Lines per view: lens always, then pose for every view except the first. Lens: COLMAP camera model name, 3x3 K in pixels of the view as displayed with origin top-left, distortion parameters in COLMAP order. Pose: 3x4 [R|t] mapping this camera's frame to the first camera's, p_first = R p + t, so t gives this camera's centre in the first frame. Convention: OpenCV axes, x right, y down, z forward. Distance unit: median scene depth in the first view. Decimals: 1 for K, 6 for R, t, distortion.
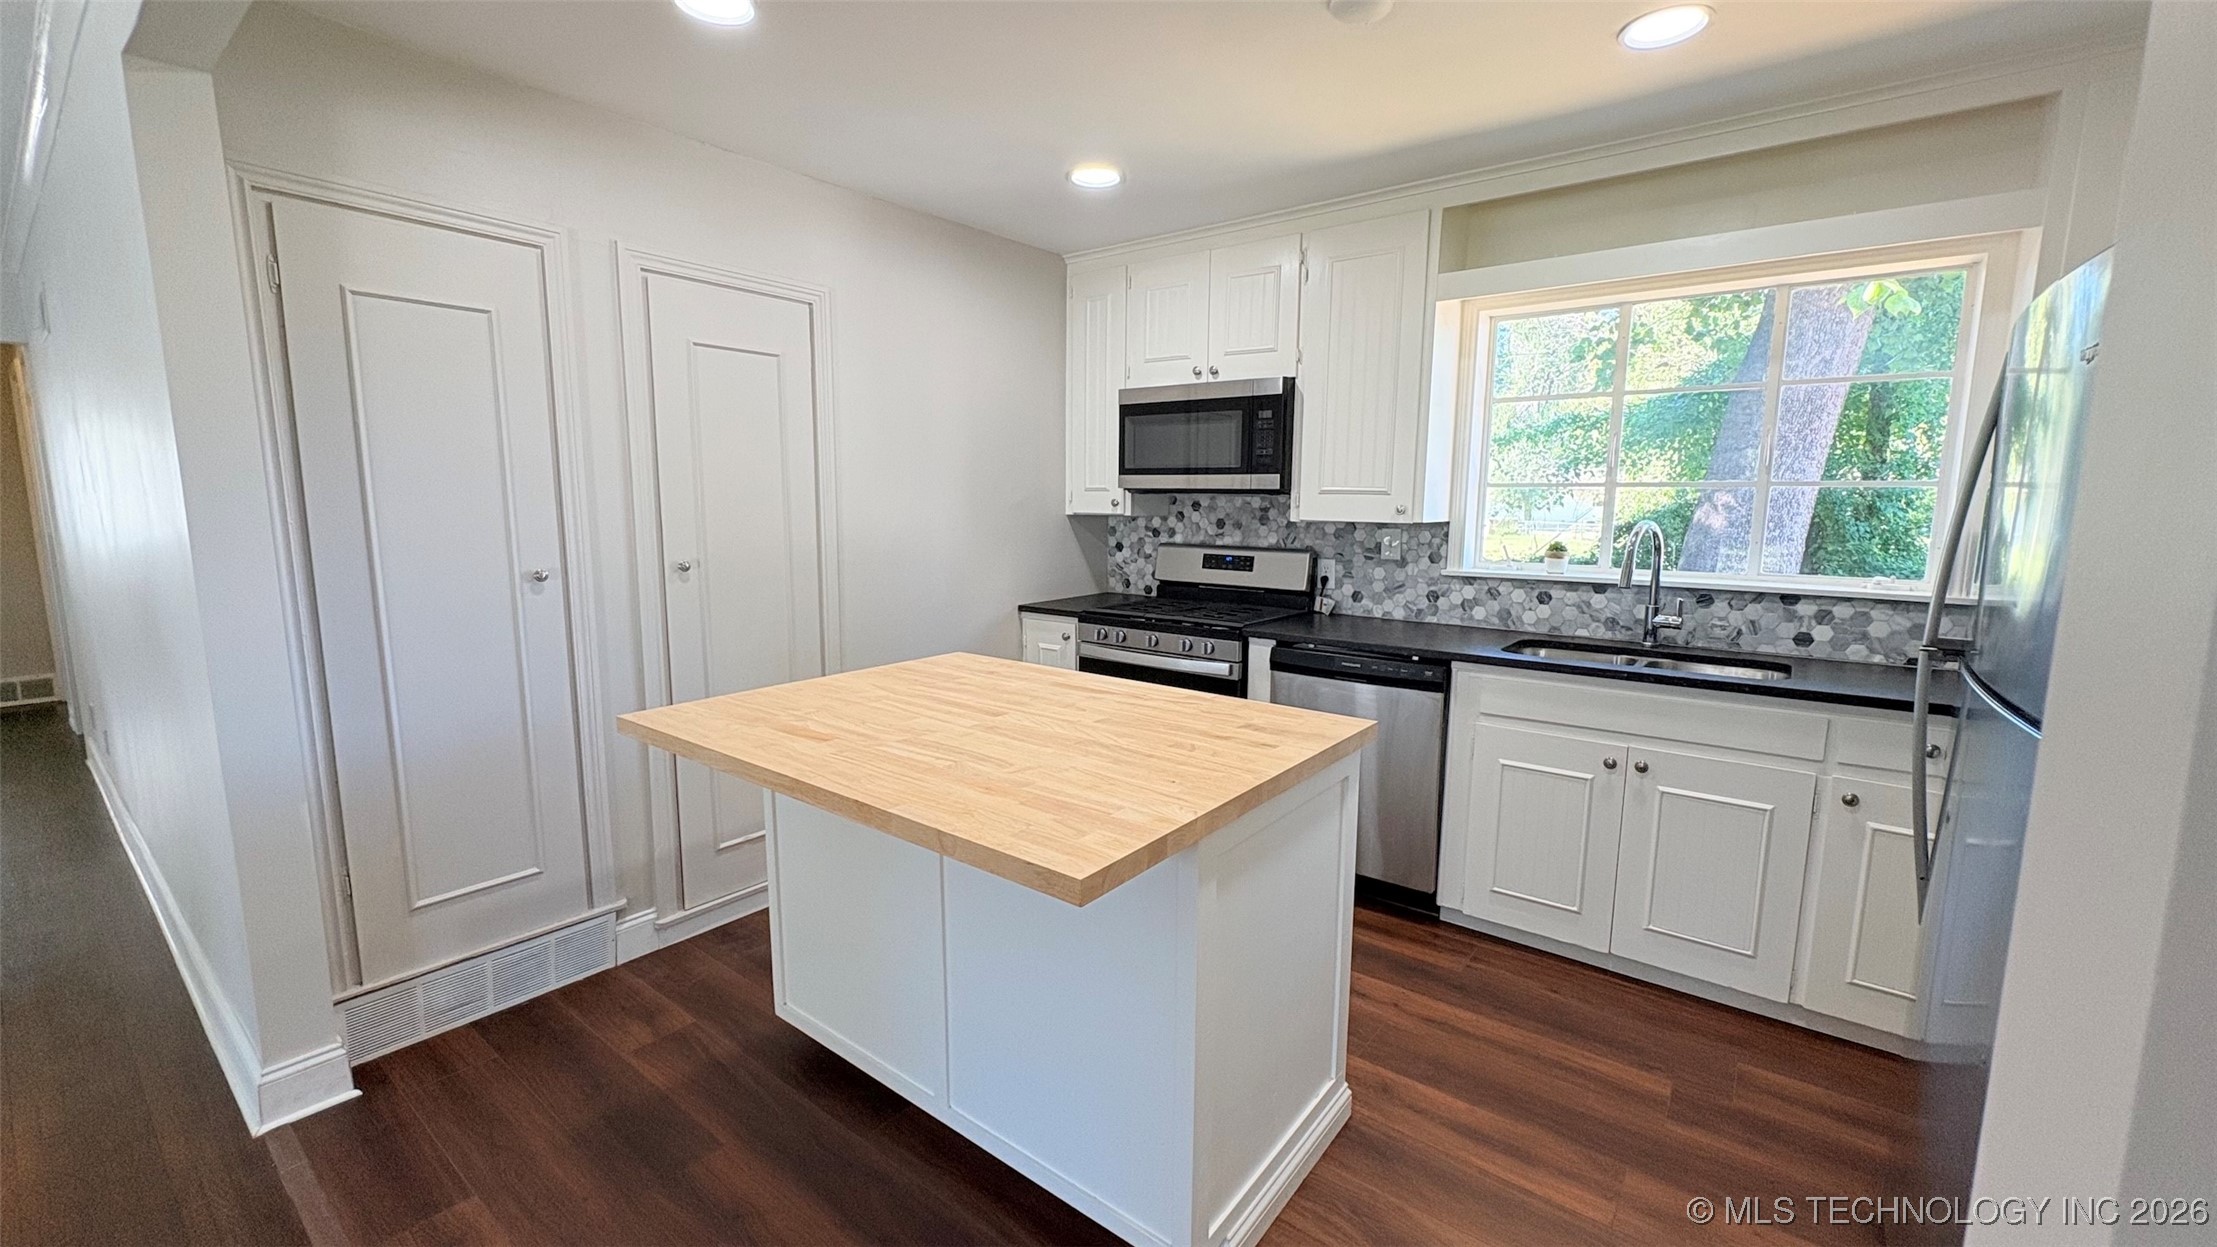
lens RADIAL K [[883.6, 0, 1112.2], [0, 883.6, 621.9], [0, 0, 1]] dist [0.000122, 0.000971]
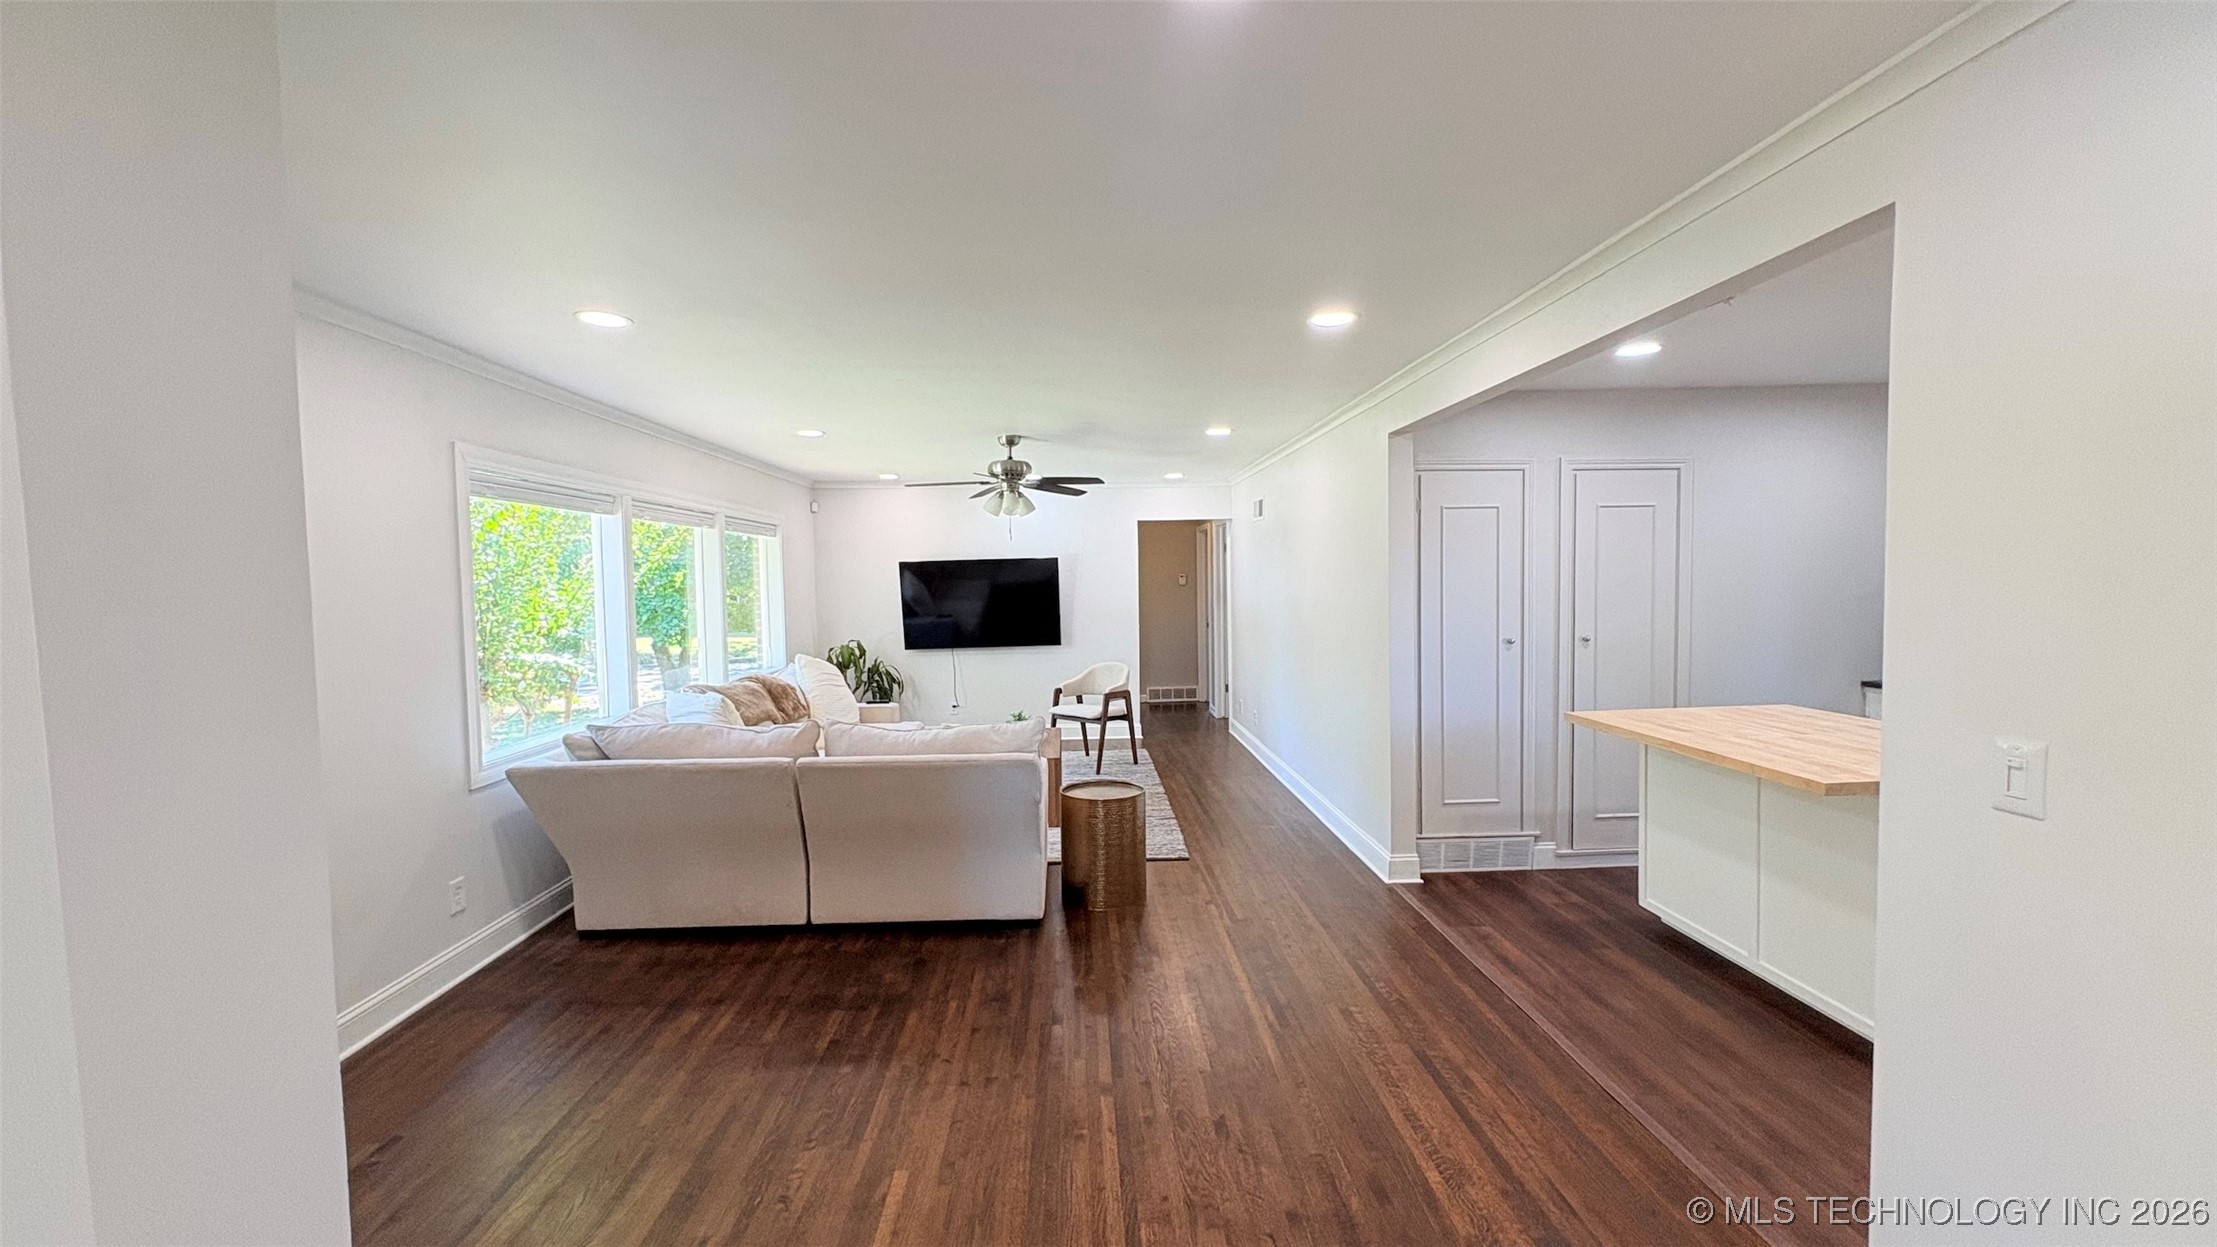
lens RADIAL K [[883.6, 0, 1109.5], [0, 883.6, 621.9], [0, 0, 1]] dist [0.000122, 0.000971]
pose [[0.649722, 0.016838, -0.759985, 0.161633], [-0.081543, 0.995530, -0.047656, 0.047463], [0.755785, 0.092935, 0.648191, -0.623861]]
